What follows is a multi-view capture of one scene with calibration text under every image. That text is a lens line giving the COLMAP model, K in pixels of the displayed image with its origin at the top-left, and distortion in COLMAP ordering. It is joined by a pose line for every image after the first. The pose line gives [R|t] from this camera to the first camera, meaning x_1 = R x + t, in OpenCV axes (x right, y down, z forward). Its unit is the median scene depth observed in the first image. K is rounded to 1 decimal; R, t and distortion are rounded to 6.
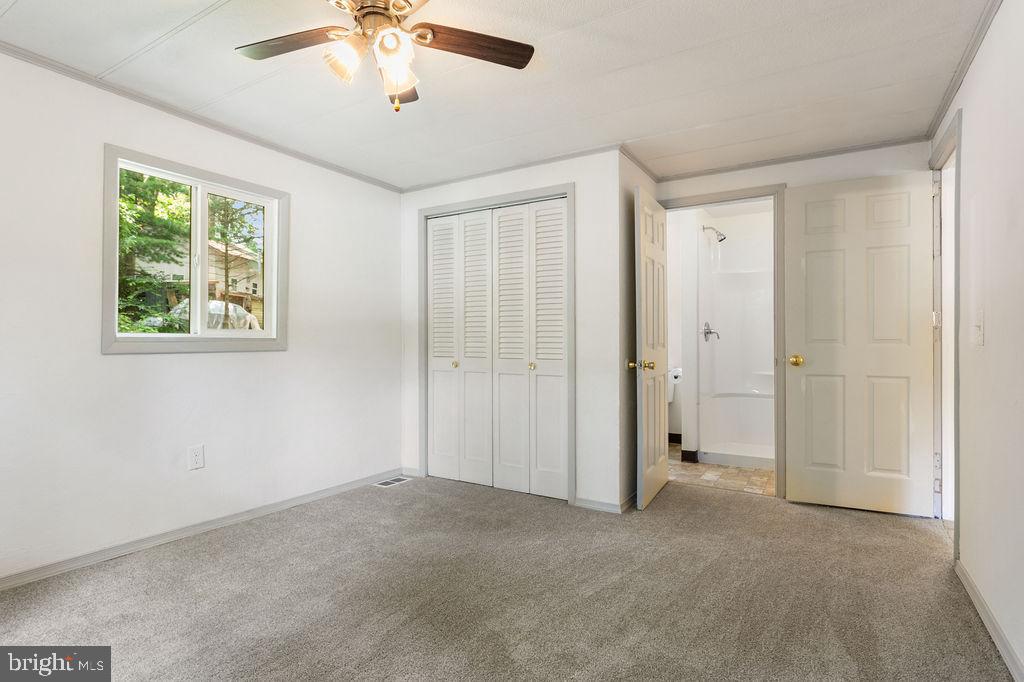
lens RADIAL K [[529.0, 0, 512.0], [0, 529.0, 341.0], [0, 0, 1]] dist [0.000286, 0.000269]
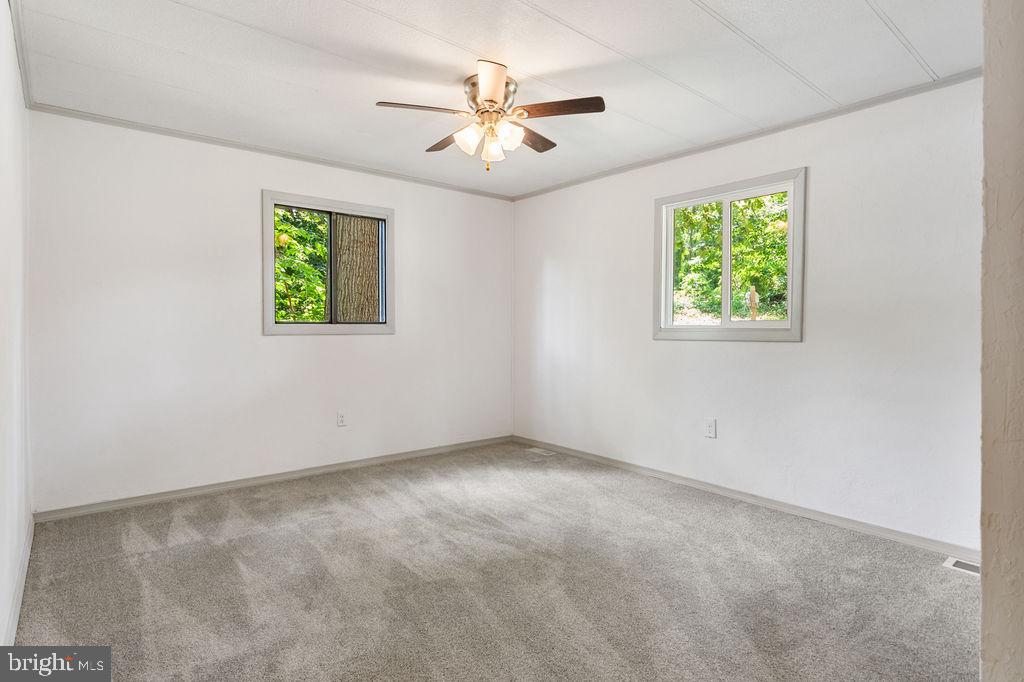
lens RADIAL K [[529.0, 0, 512.0], [0, 529.0, 341.0], [0, 0, 1]] dist [0.000286, 0.000269]
pose [[-0.315475, 0.017520, -0.948772, 0.677334], [-0.002743, 0.999809, 0.019374, 0.000848], [0.948930, 0.008714, -0.315367, 0.942218]]
